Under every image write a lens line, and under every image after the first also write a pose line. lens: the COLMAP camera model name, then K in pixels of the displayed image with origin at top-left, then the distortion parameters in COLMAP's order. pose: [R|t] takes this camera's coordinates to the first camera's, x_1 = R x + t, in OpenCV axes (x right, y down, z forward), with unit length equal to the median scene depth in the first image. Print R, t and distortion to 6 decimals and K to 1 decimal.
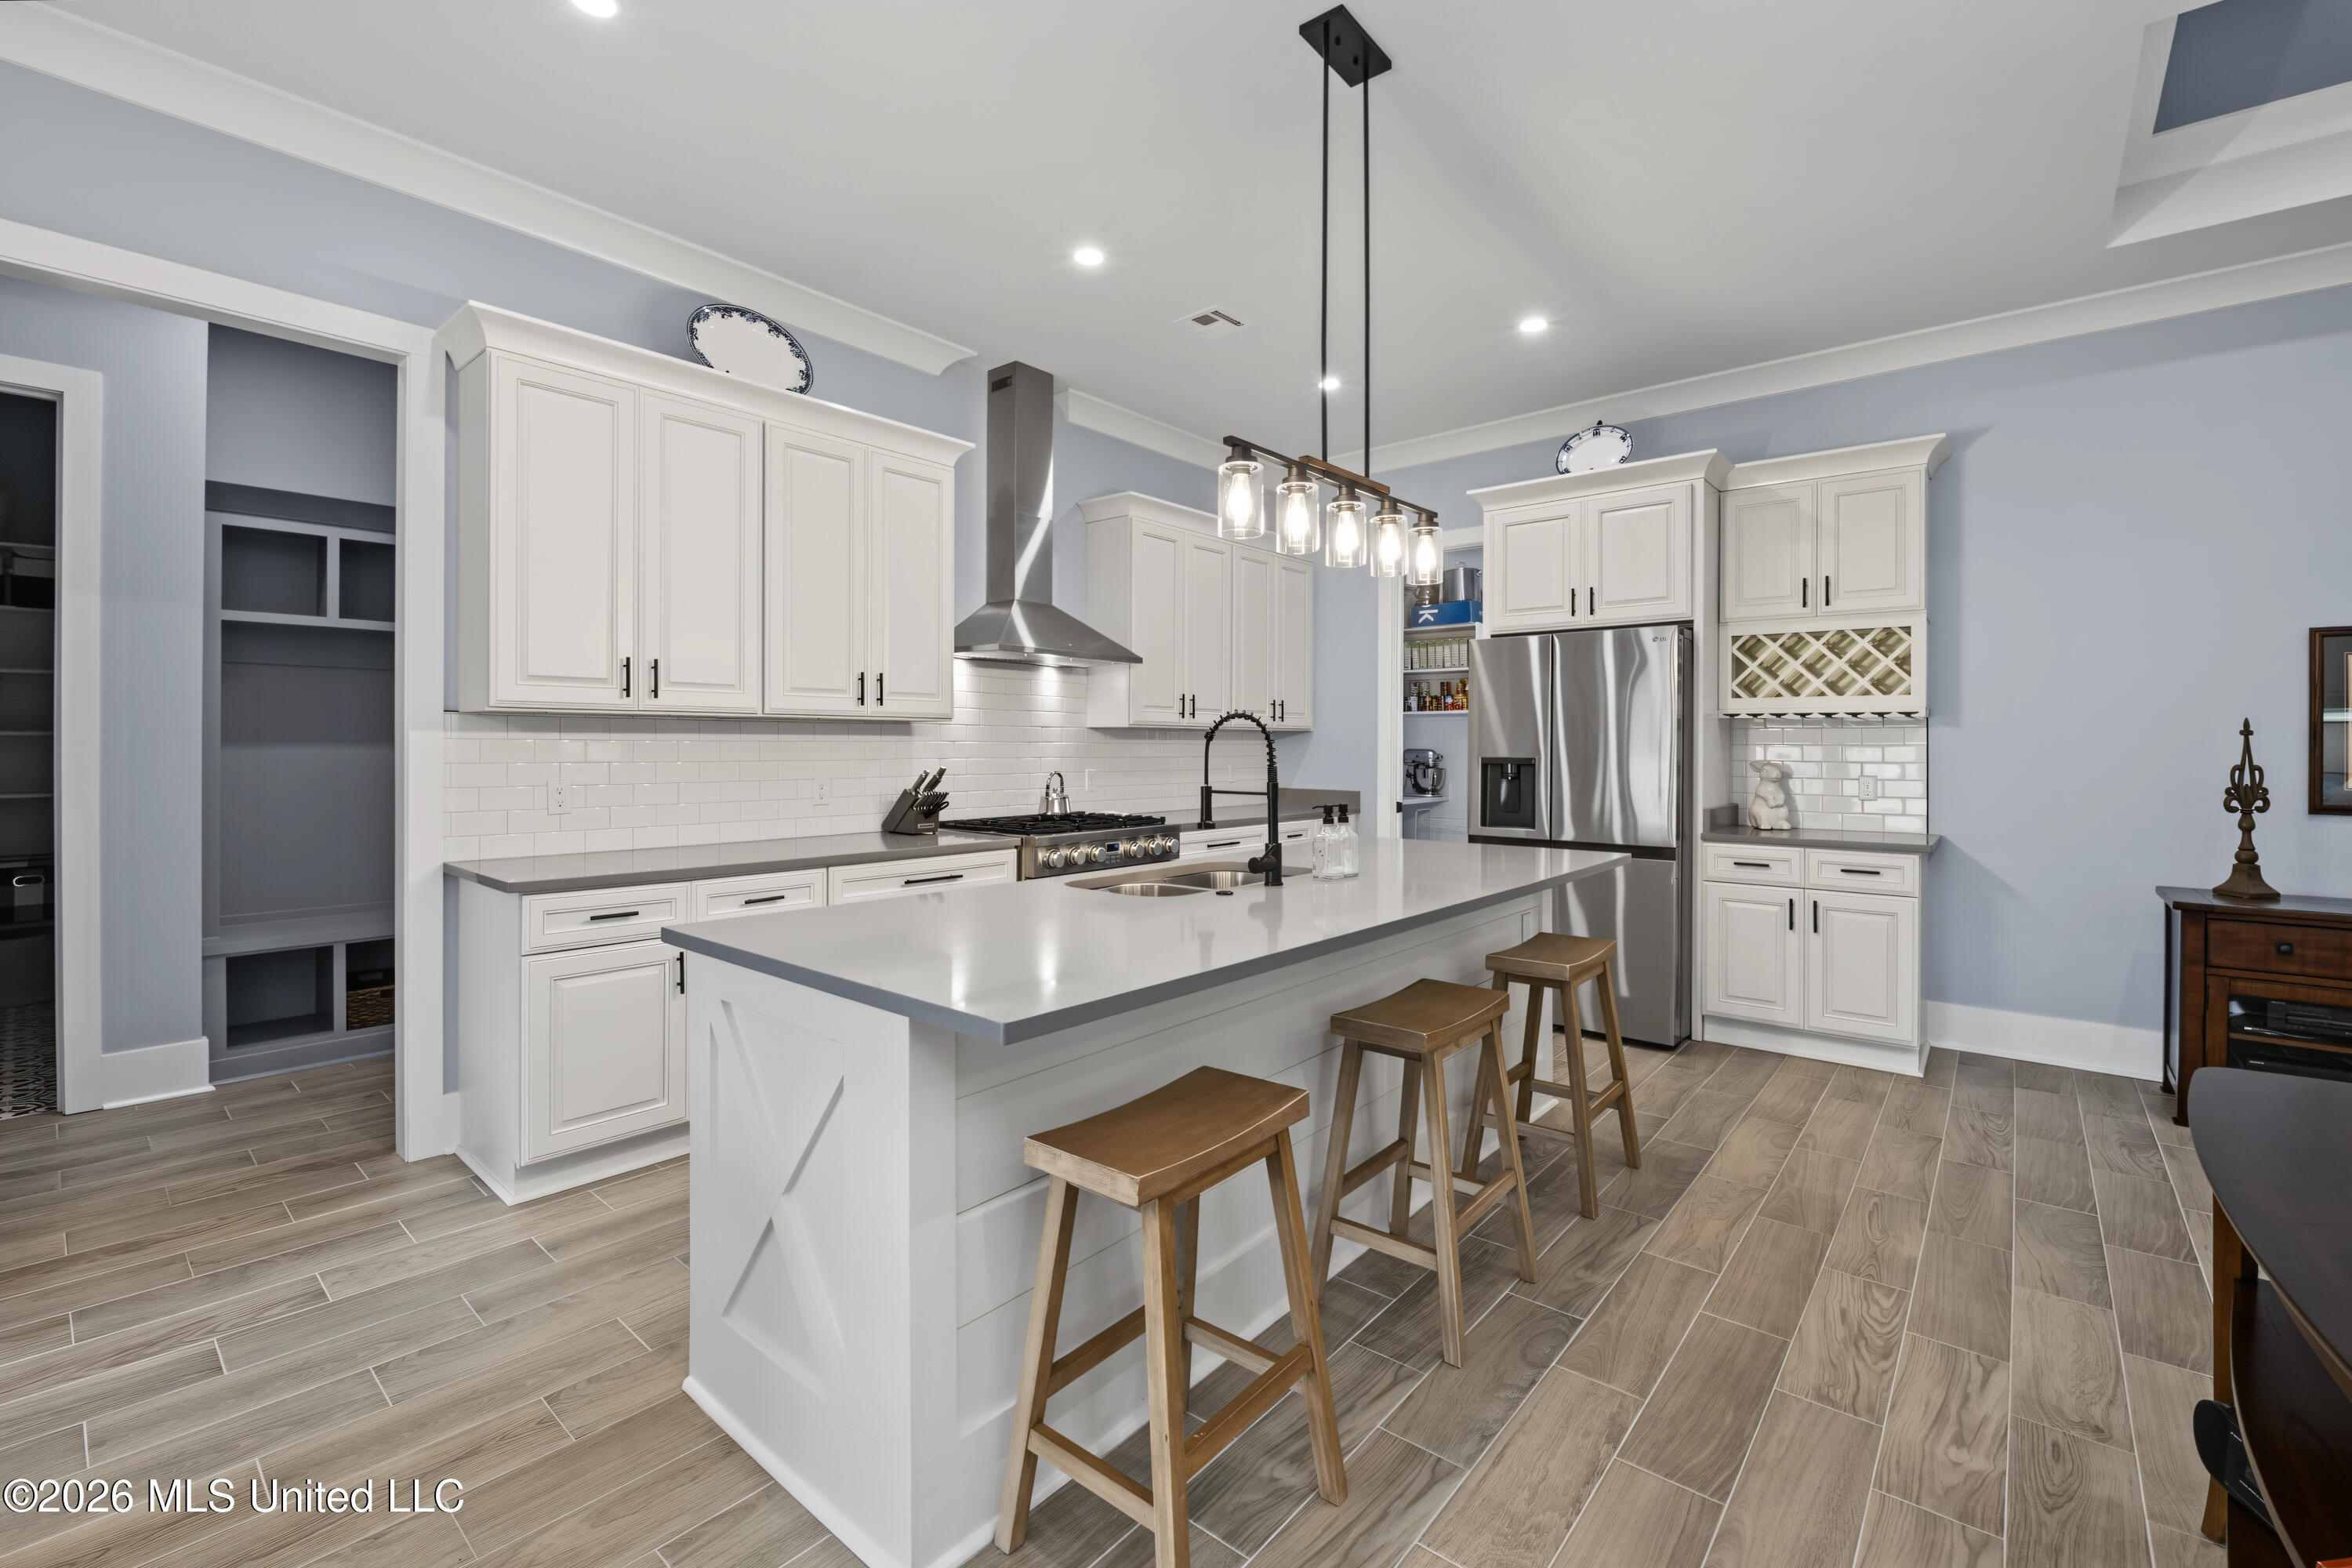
lens RADIAL K [[991.9, 0, 1171.2], [0, 991.9, 743.9], [0, 0, 1]] dist [-0.002549, -0.008280]
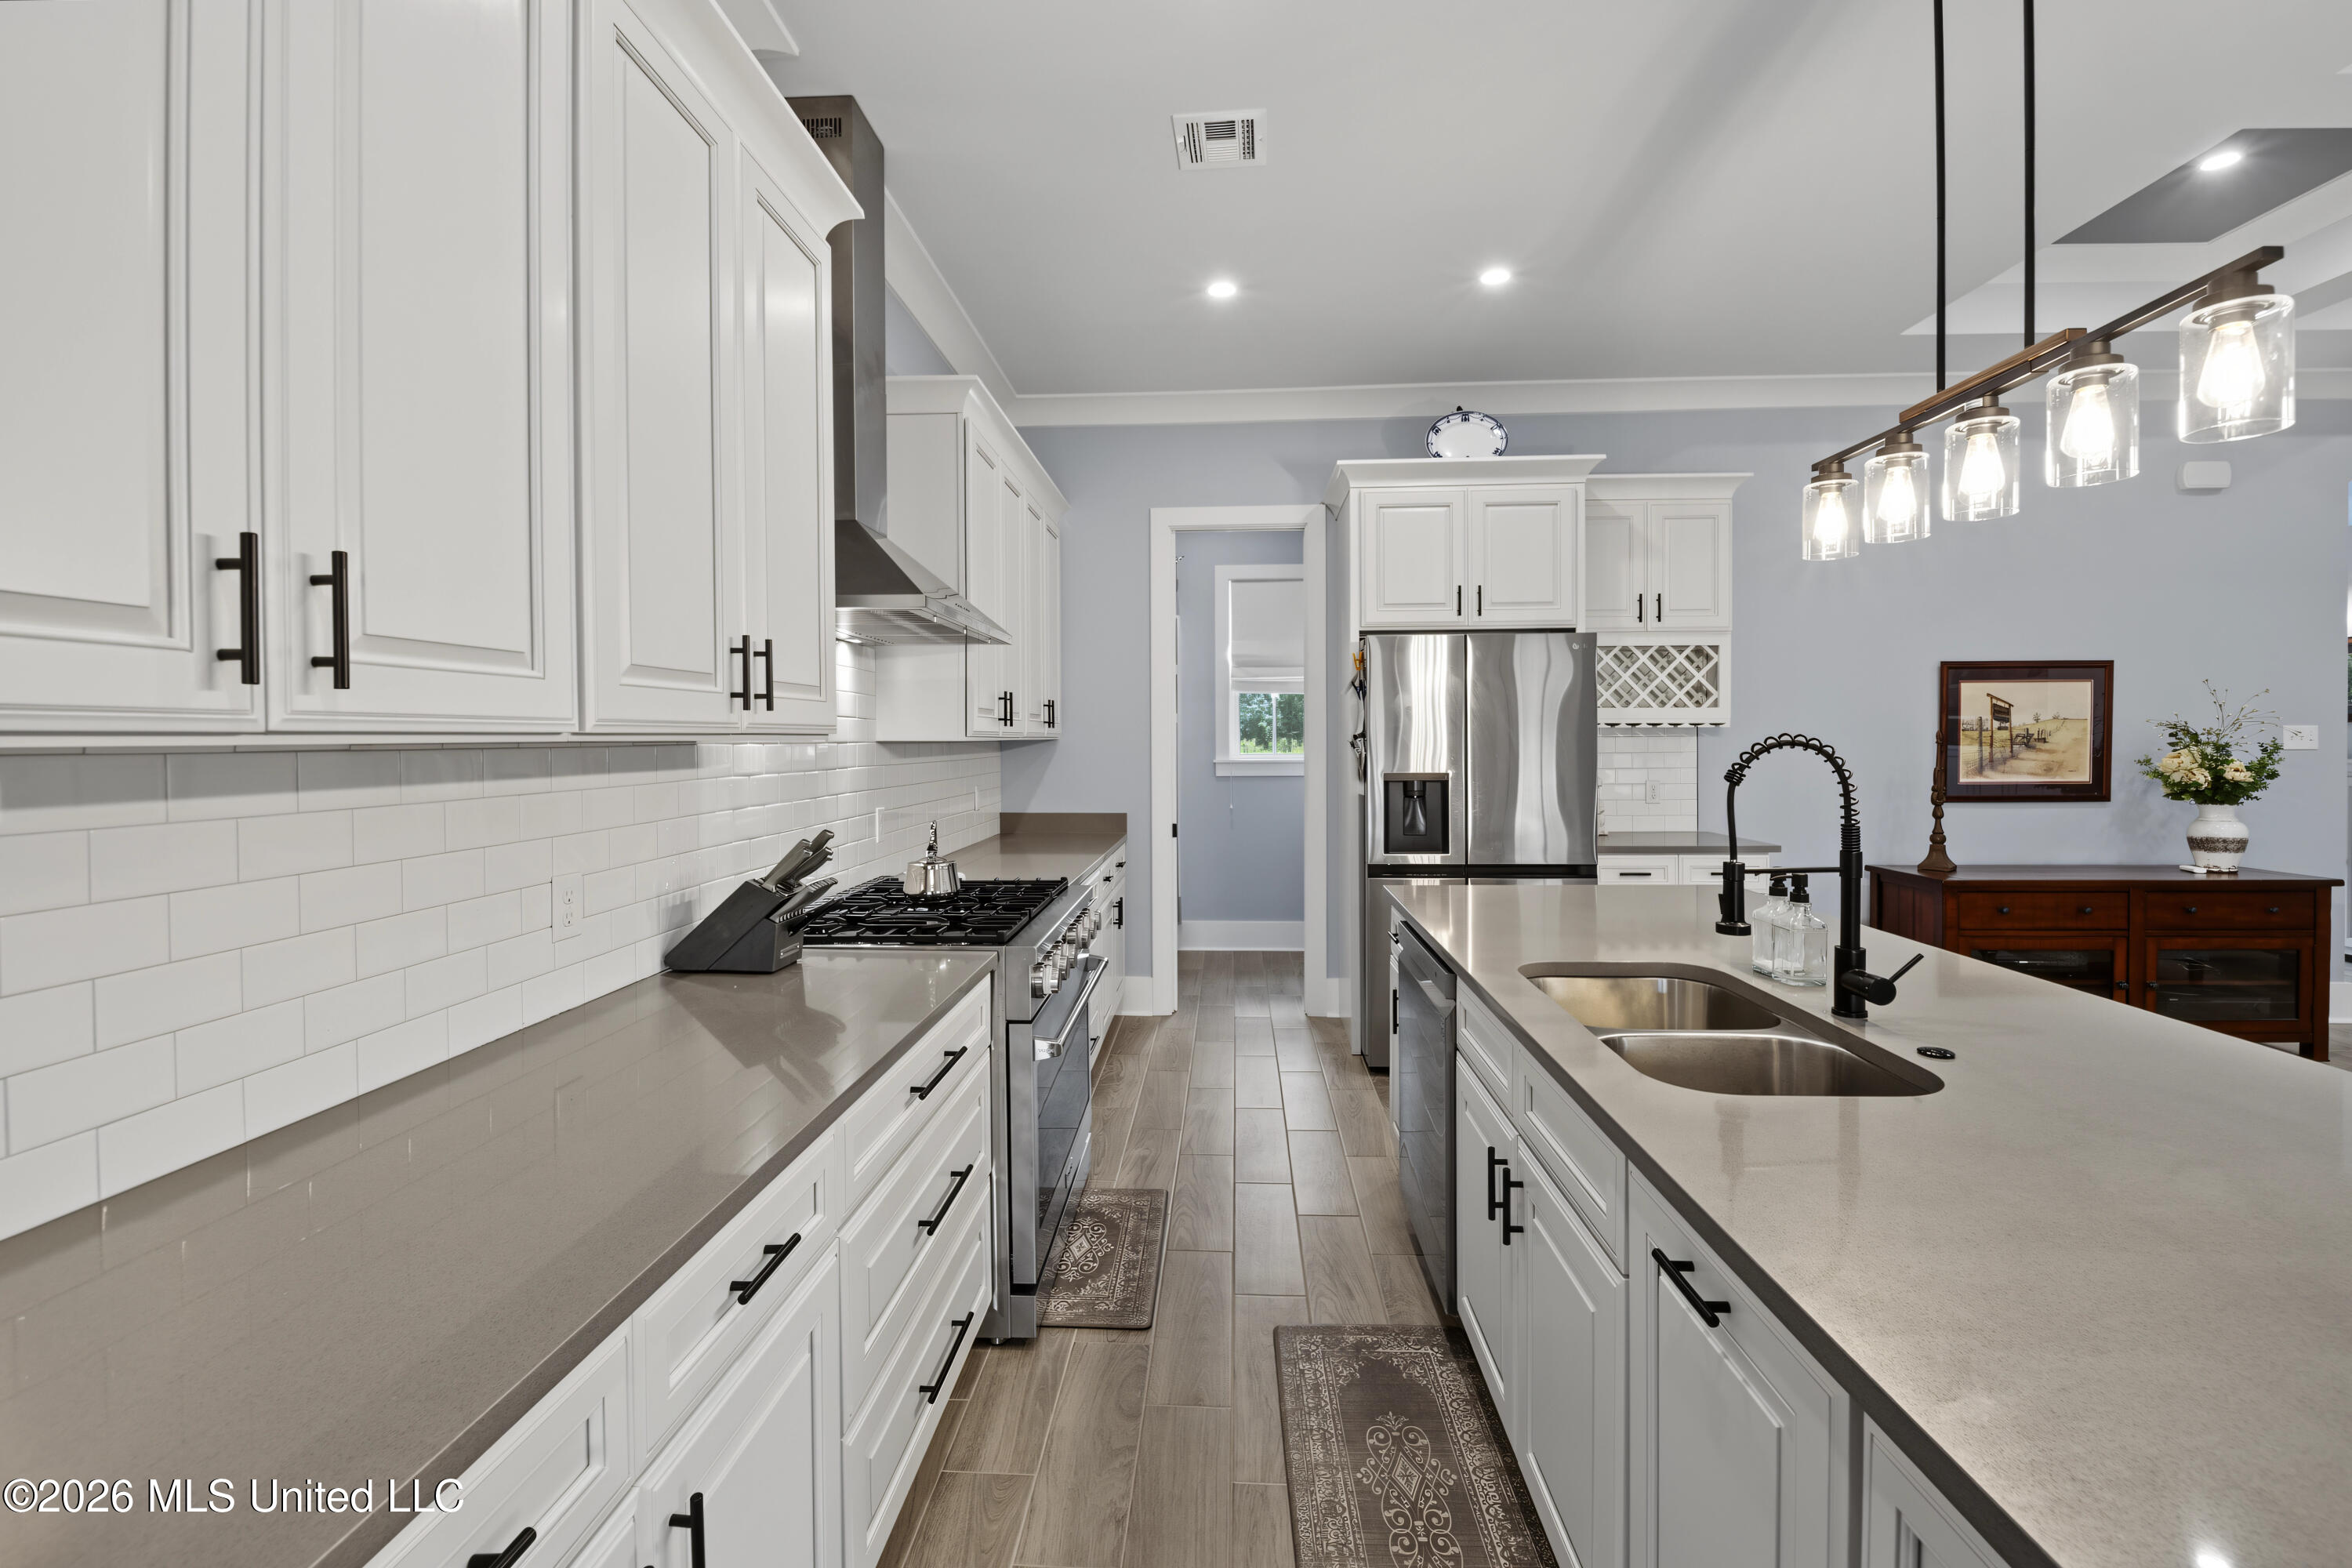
lens RADIAL K [[982.9, 0, 1182.6], [0, 982.9, 744.4], [0, 0, 1]] dist [0.000397, -0.000025]
pose [[0.791412, -0.012544, 0.611154, -0.393343], [0.007333, 0.999912, 0.011026, -0.024978], [-0.611239, -0.004245, 0.791435, 0.495133]]
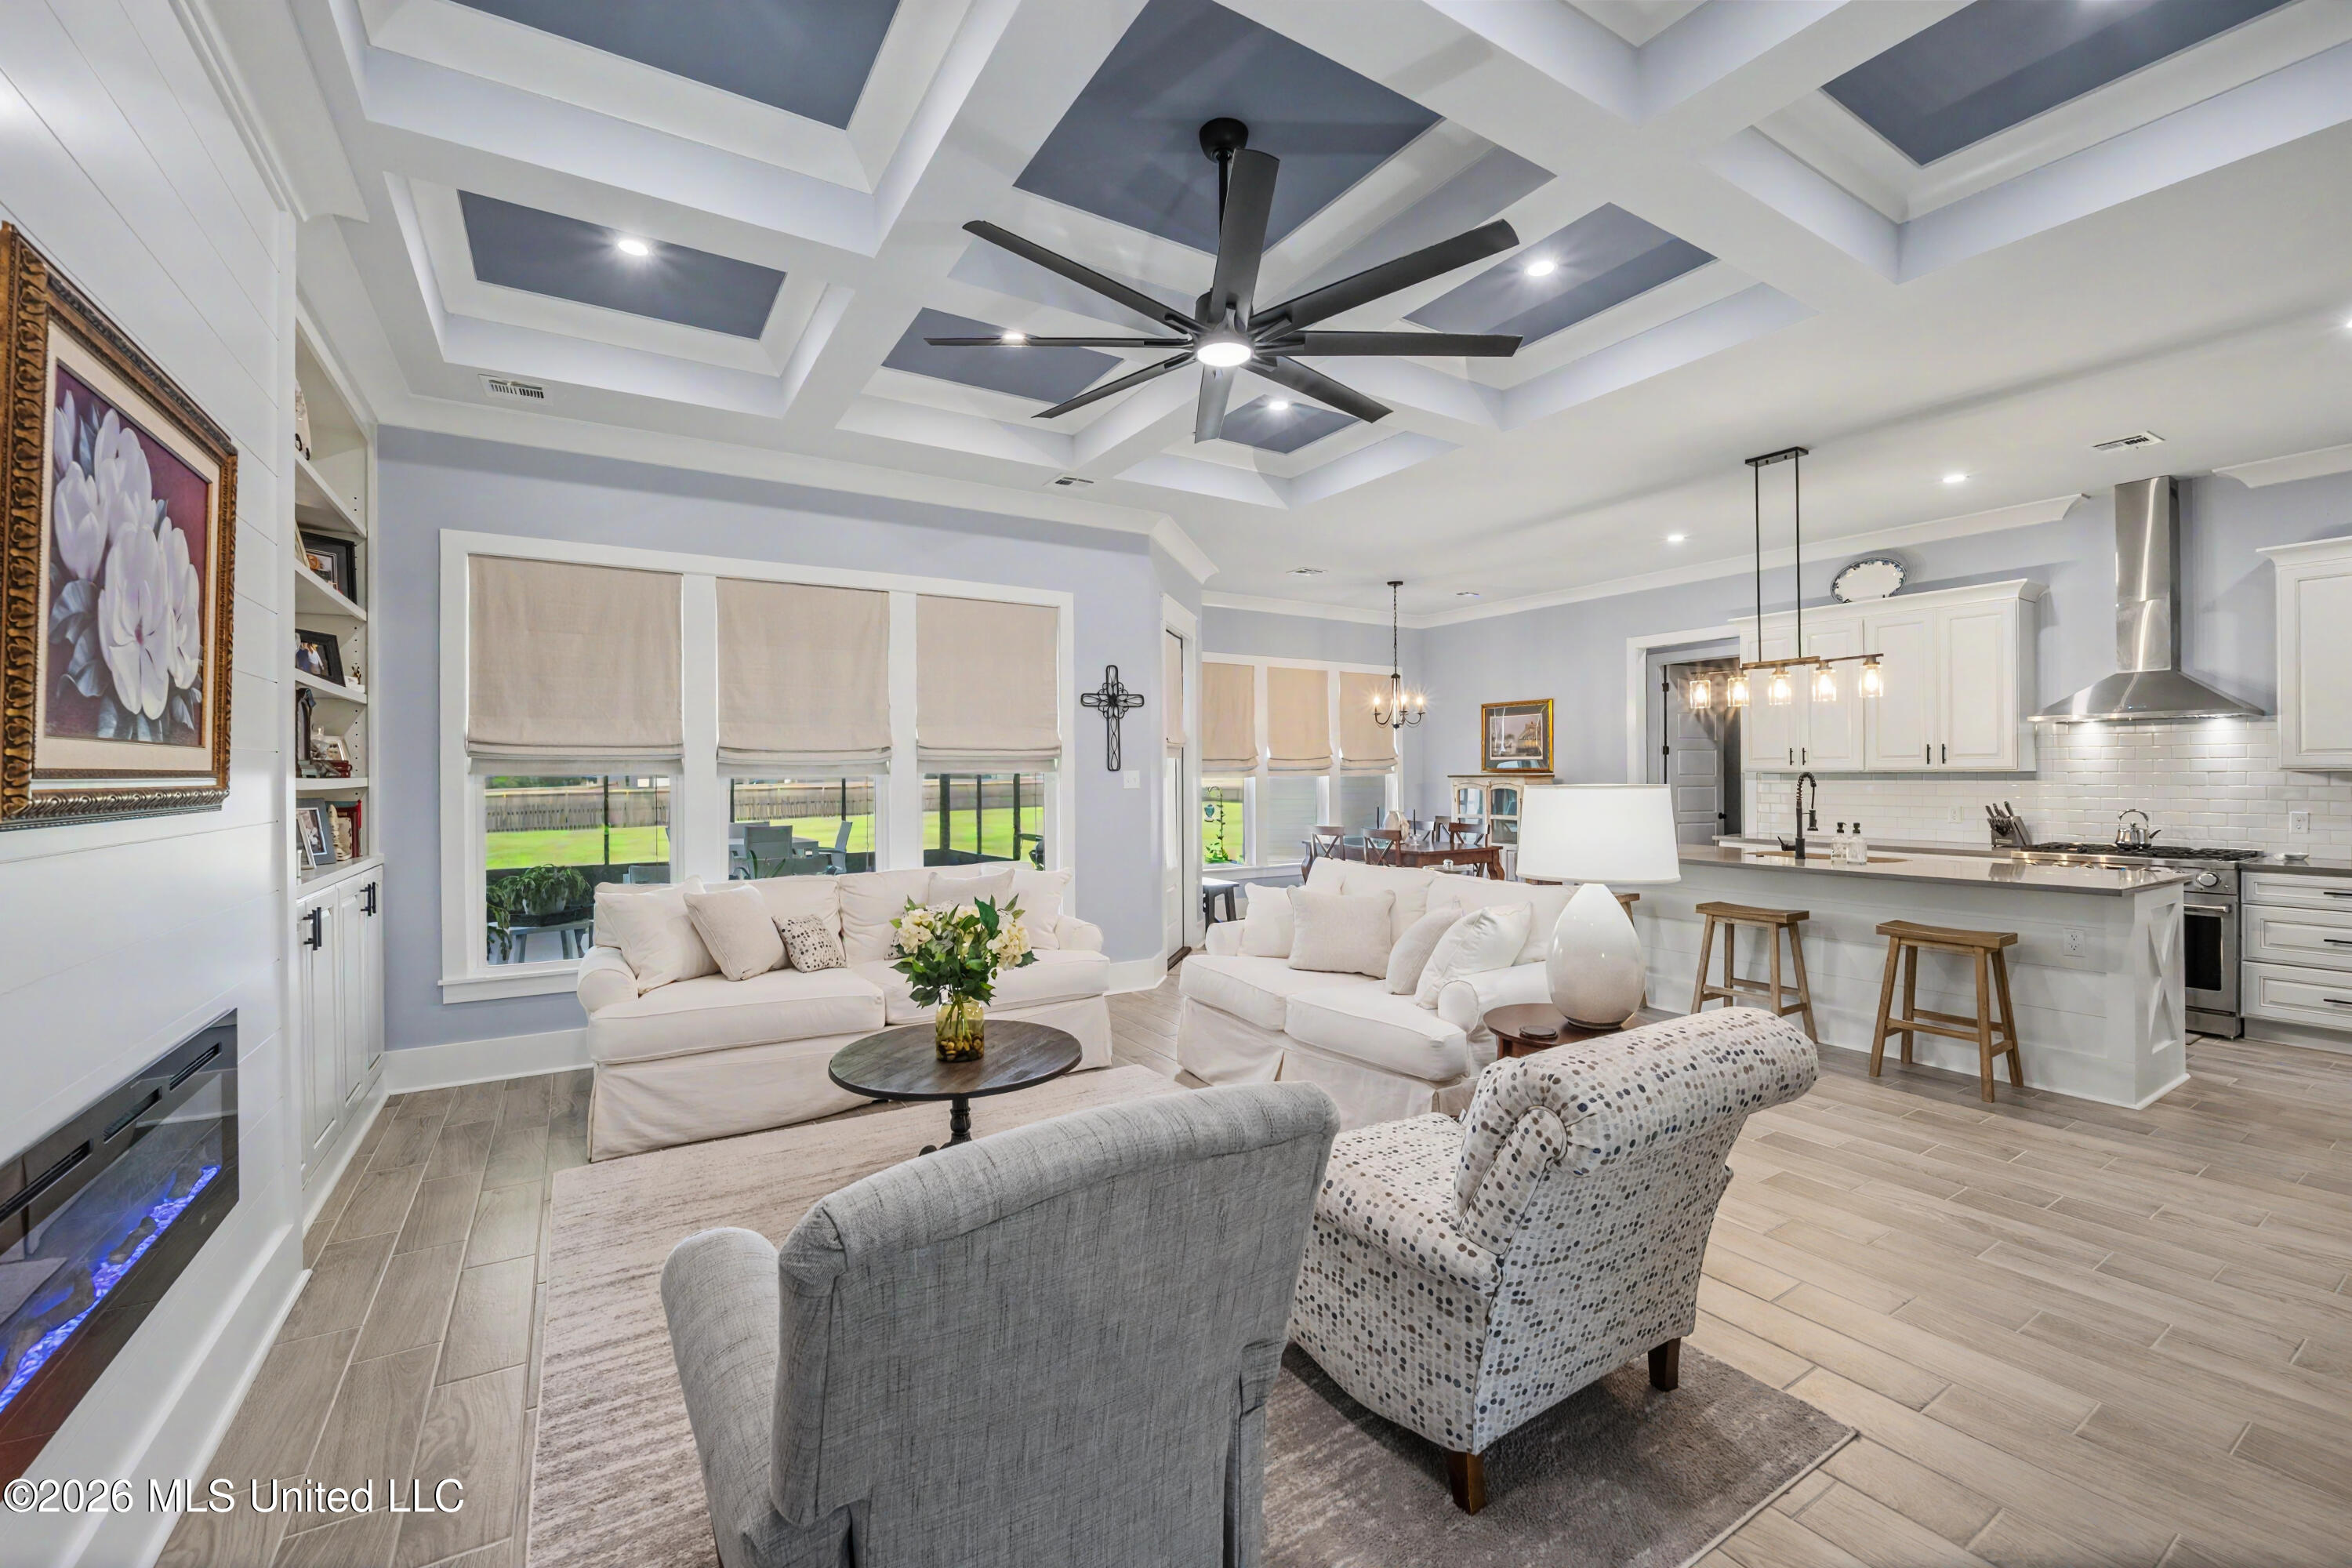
lens RADIAL K [[955.5, 0, 1177.1], [0, 955.5, 777.7], [0, 0, 1]] dist [-0.015244, -0.000222]
pose [[-0.300005, 0.000607, -0.953937, 1.520532], [0.004781, 0.999988, -0.000868, -0.018605], [0.953926, -0.004822, -0.300004, 0.237082]]
